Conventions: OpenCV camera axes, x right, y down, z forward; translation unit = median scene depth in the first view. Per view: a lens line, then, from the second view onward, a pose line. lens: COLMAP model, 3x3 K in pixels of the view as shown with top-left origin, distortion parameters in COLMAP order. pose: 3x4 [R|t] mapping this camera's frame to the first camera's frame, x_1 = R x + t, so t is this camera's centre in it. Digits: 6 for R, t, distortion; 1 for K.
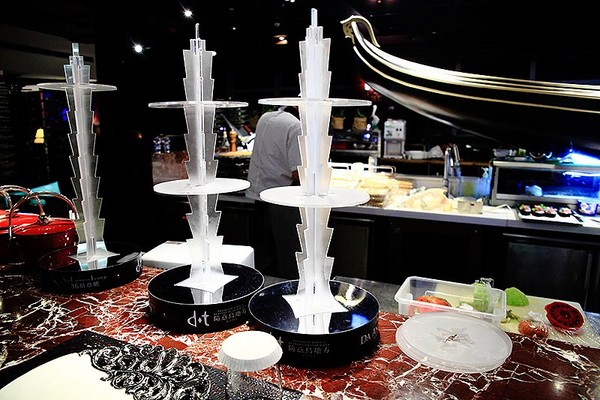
lens RADIAL K [[412.7, 0, 300.5], [0, 412.7, 198.5], [0, 0, 1]] dist [-0.059491, 0.005028]
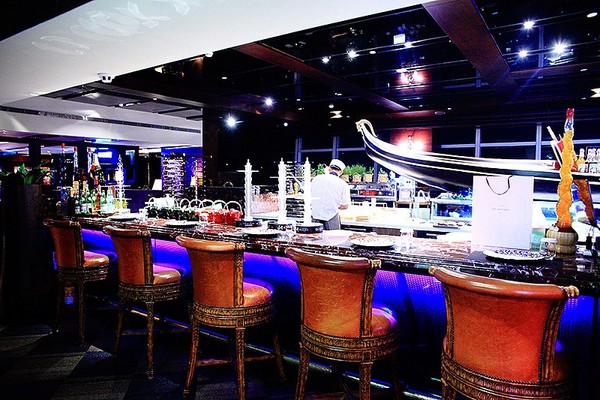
lens RADIAL K [[412.7, 0, 299.4], [0, 412.7, 200.5], [0, 0, 1]] dist [-0.059491, 0.005028]
pose [[0.985934, 0.005545, -0.167042, 0.155896], [-0.025911, 0.992437, -0.119990, 0.124677], [0.165114, 0.122631, 0.978621, -0.738224]]
